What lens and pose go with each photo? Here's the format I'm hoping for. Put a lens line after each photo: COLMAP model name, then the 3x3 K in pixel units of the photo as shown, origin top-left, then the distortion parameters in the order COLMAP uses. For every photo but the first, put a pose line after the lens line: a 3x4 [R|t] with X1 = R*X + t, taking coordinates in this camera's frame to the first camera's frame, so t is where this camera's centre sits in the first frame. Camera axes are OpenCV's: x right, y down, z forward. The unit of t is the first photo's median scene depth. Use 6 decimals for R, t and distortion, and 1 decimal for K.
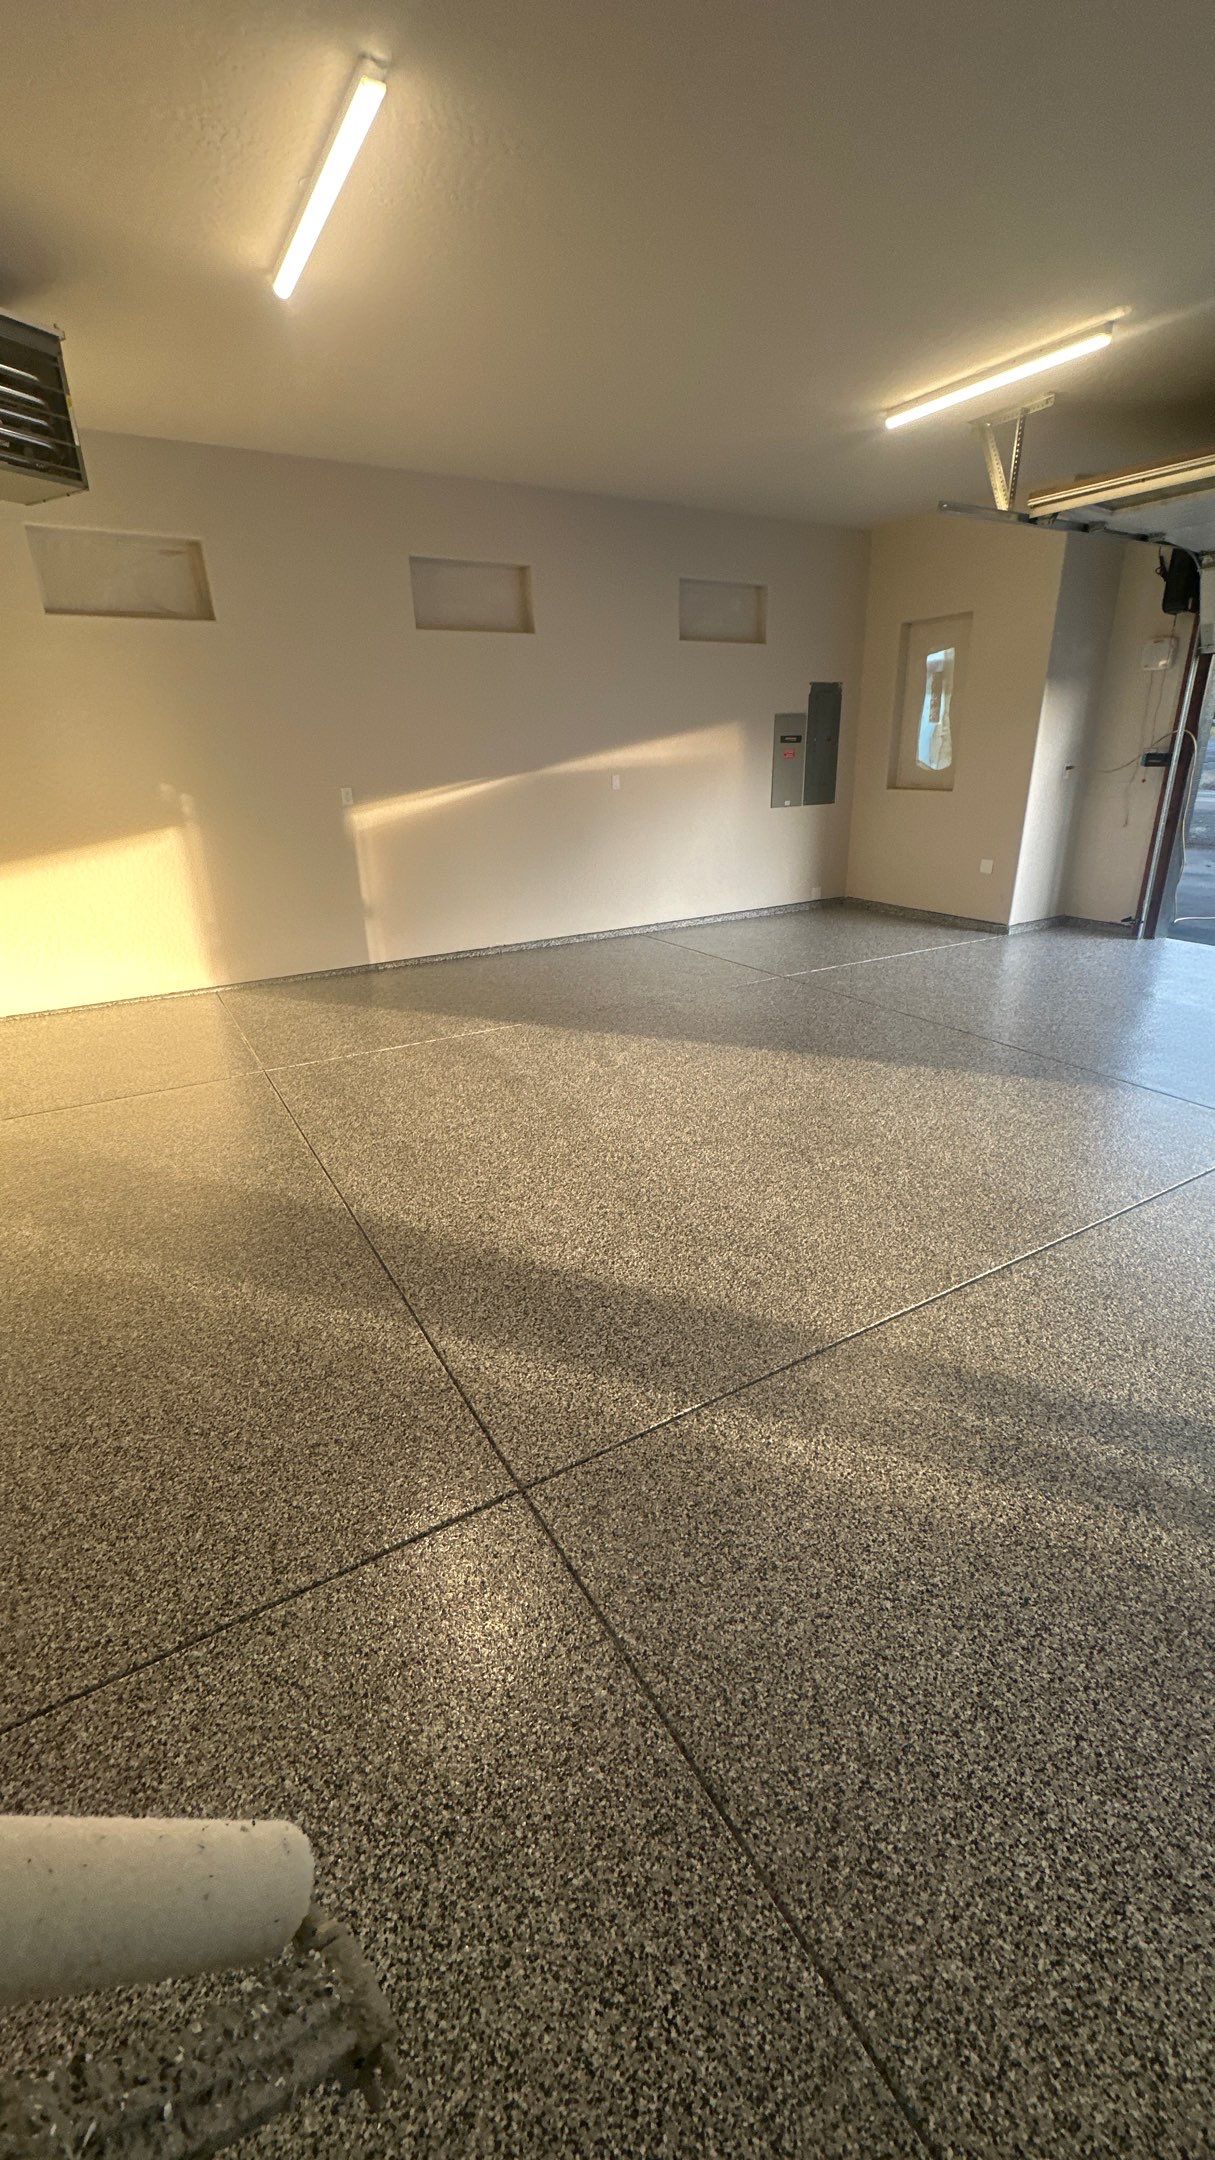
lens RADIAL K [[858.1, 0, 609.3], [0, 858.1, 1080.1], [0, 0, 1]] dist [-0.002070, 0.000651]
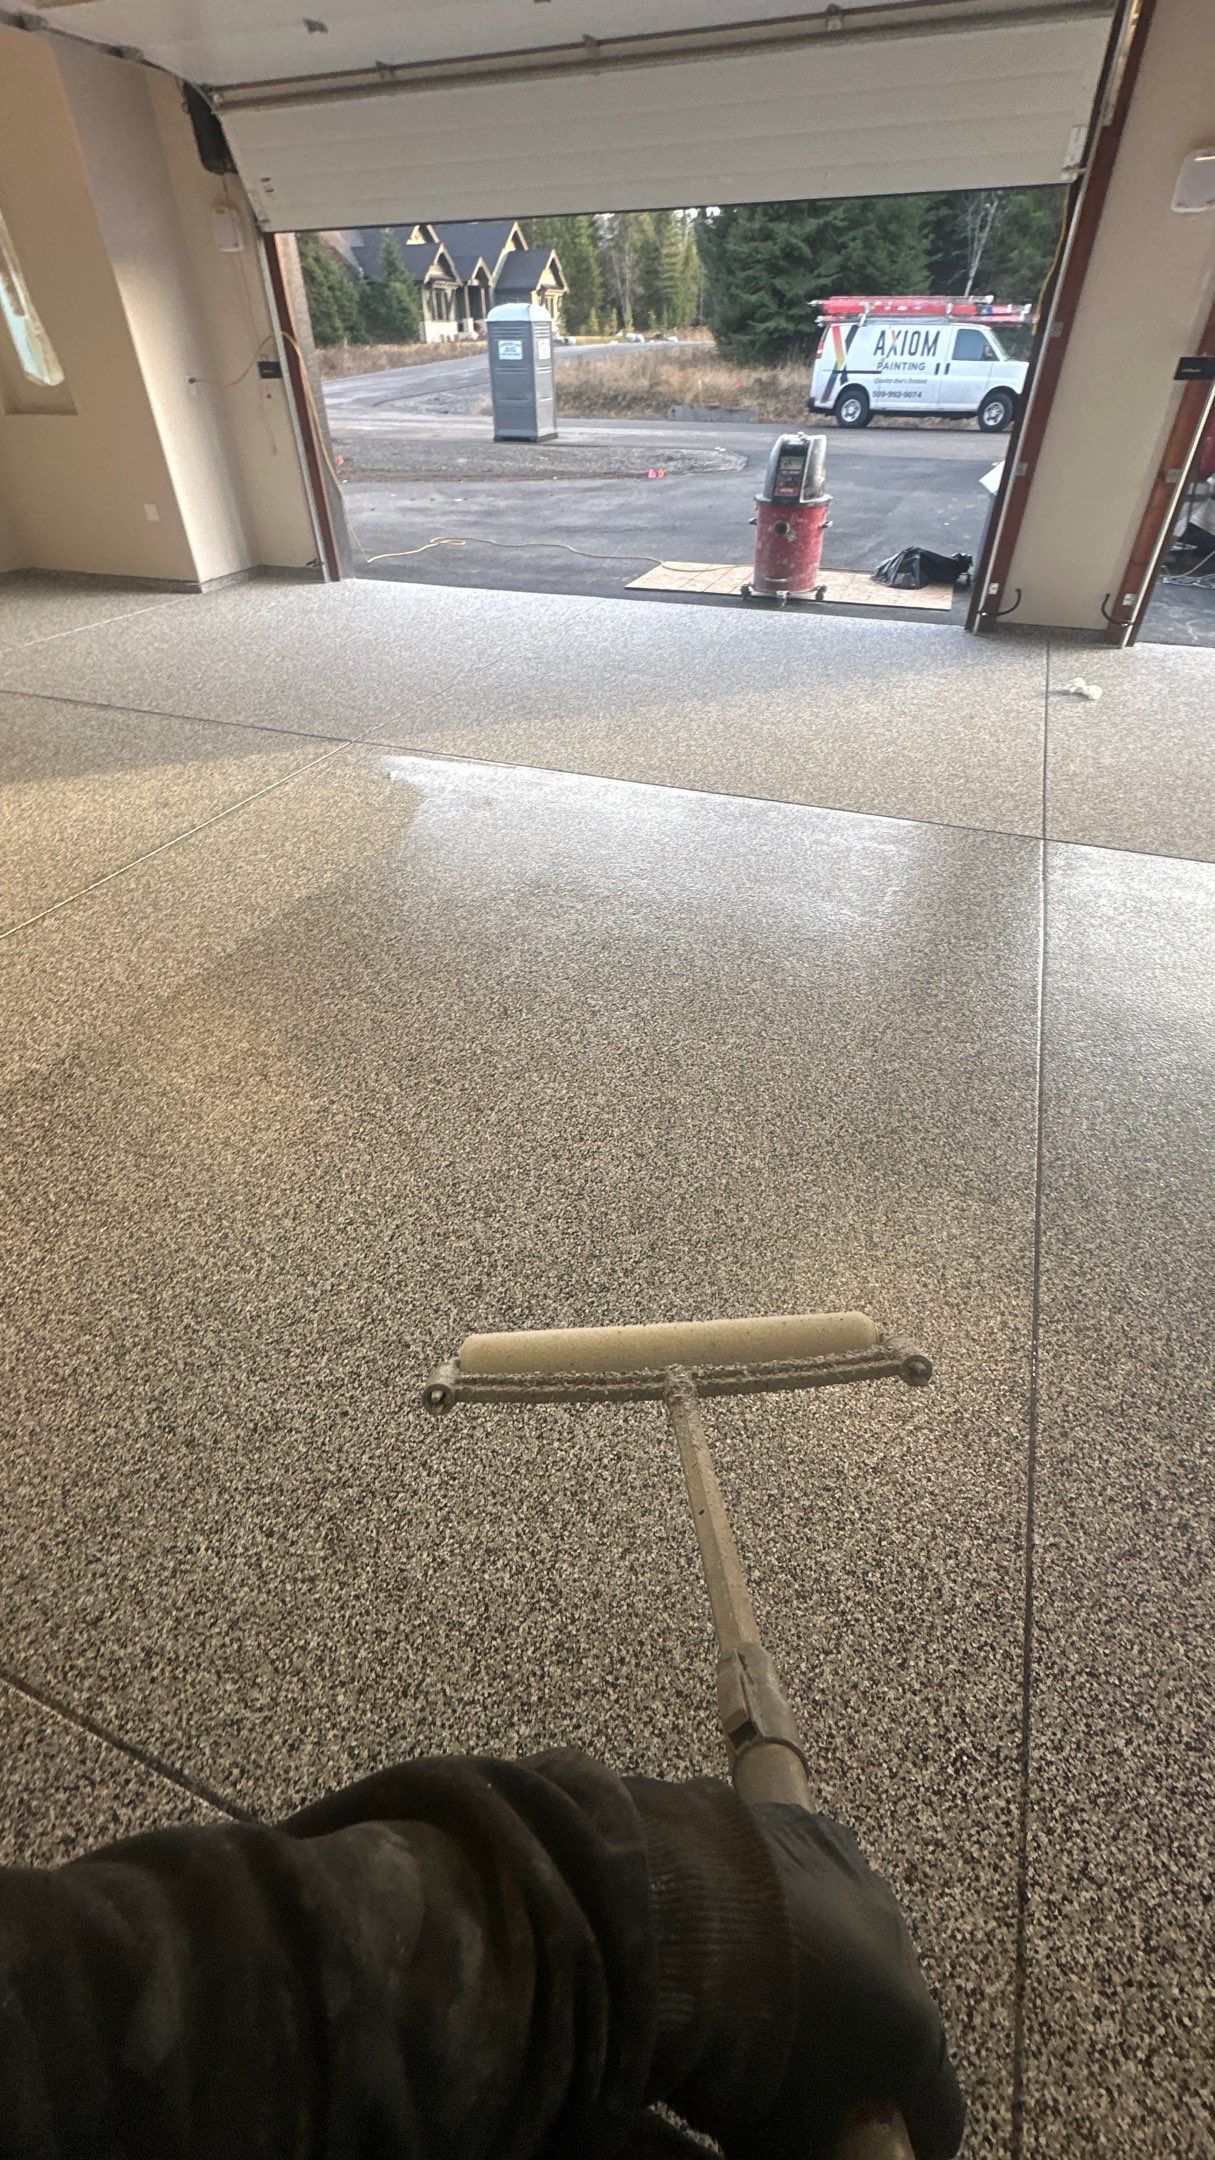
lens RADIAL K [[858.1, 0, 609.3], [0, 858.1, 1080.1], [0, 0, 1]] dist [-0.002070, 0.000651]
pose [[0.789562, -0.387785, 0.475620, 0.302532], [0.214920, 0.900692, 0.377577, 0.103816], [-0.574805, -0.195900, 0.794495, -0.228410]]
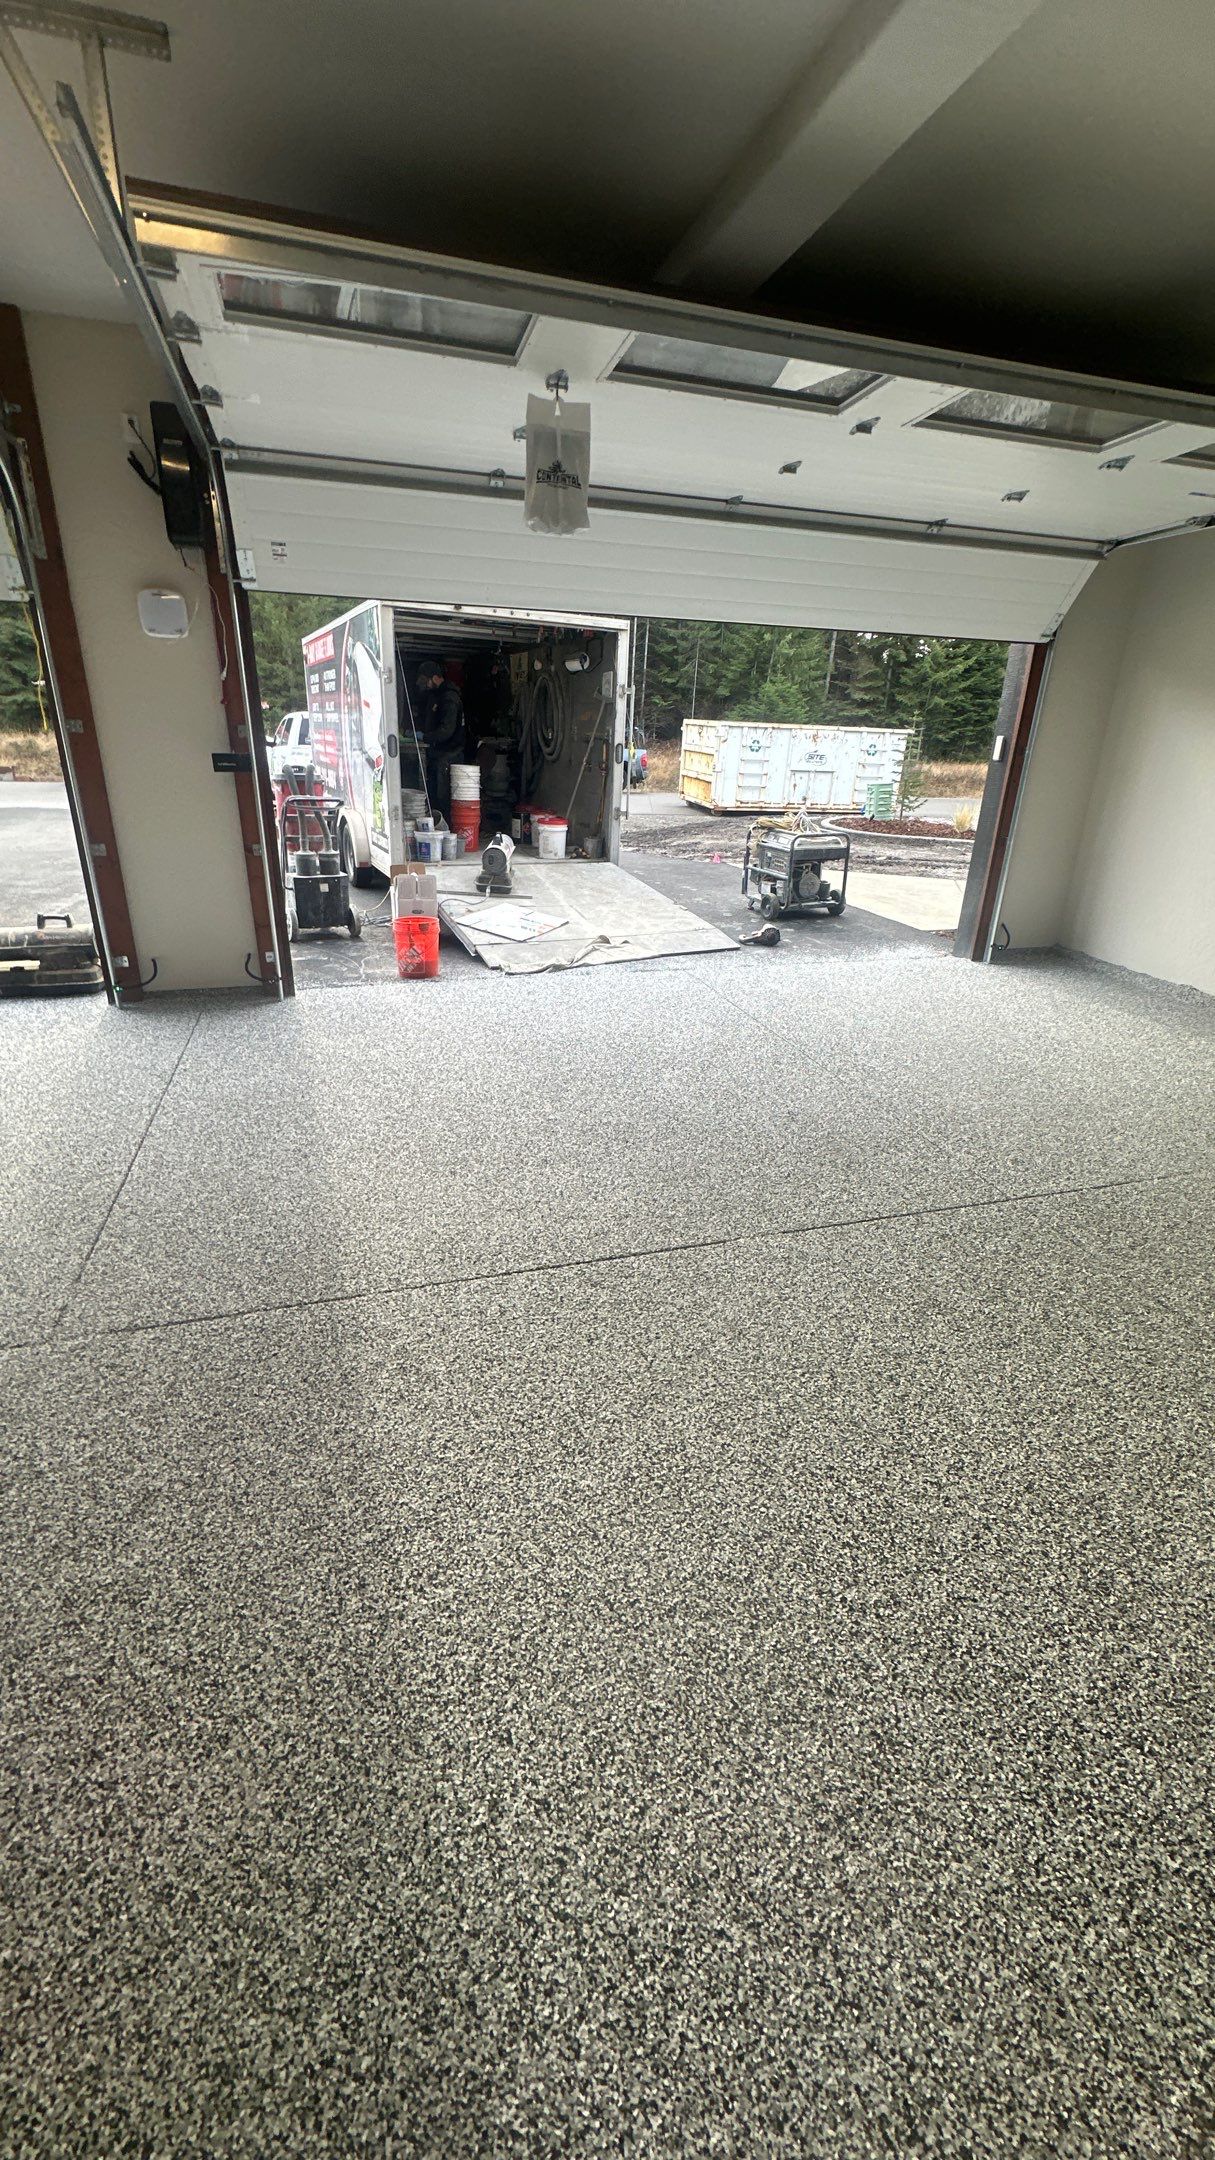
lens RADIAL K [[858.1, 0, 609.3], [0, 858.1, 1080.1], [0, 0, 1]] dist [-0.002070, 0.000651]
pose [[0.240662, -0.343051, 0.907964, 0.761445], [0.322444, 0.910587, 0.258576, 0.107936], [-0.915484, 0.230538, 0.329758, -0.345017]]
